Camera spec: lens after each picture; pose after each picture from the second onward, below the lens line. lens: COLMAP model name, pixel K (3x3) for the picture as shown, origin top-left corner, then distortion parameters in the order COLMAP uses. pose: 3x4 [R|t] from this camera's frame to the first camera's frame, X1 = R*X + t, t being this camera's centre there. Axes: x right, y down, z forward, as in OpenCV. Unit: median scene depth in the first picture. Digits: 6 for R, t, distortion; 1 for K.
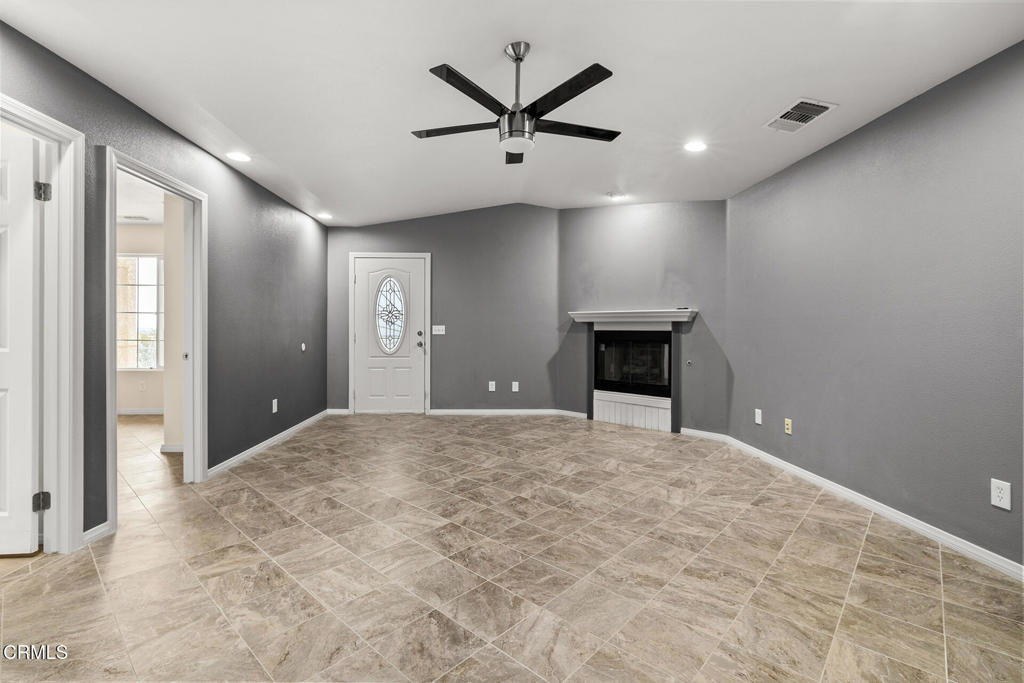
lens RADIAL K [[472.5, 0, 507.0], [0, 472.5, 333.5], [0, 0, 1]] dist [-0.000638, -0.000155]
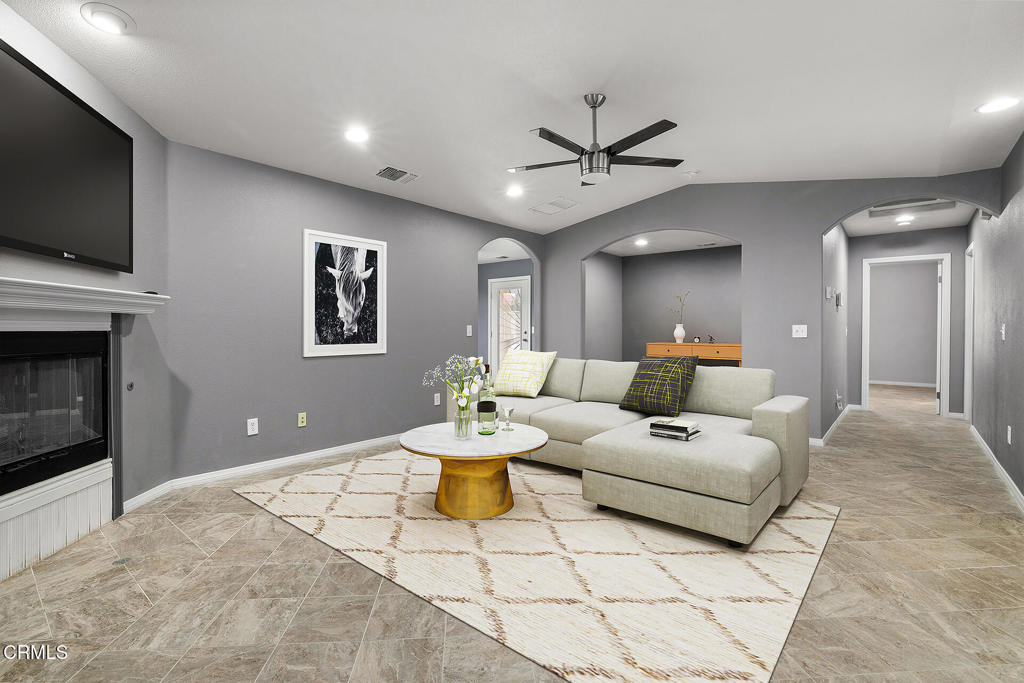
lens RADIAL K [[471.6, 0, 504.3], [0, 471.6, 335.1], [0, 0, 1]] dist [-0.001126, -0.000019]
pose [[-0.734659, -0.011458, 0.678340, -0.336430], [0.003244, 0.999787, 0.020401, -0.010003], [-0.678429, 0.017189, -0.734465, 1.086761]]
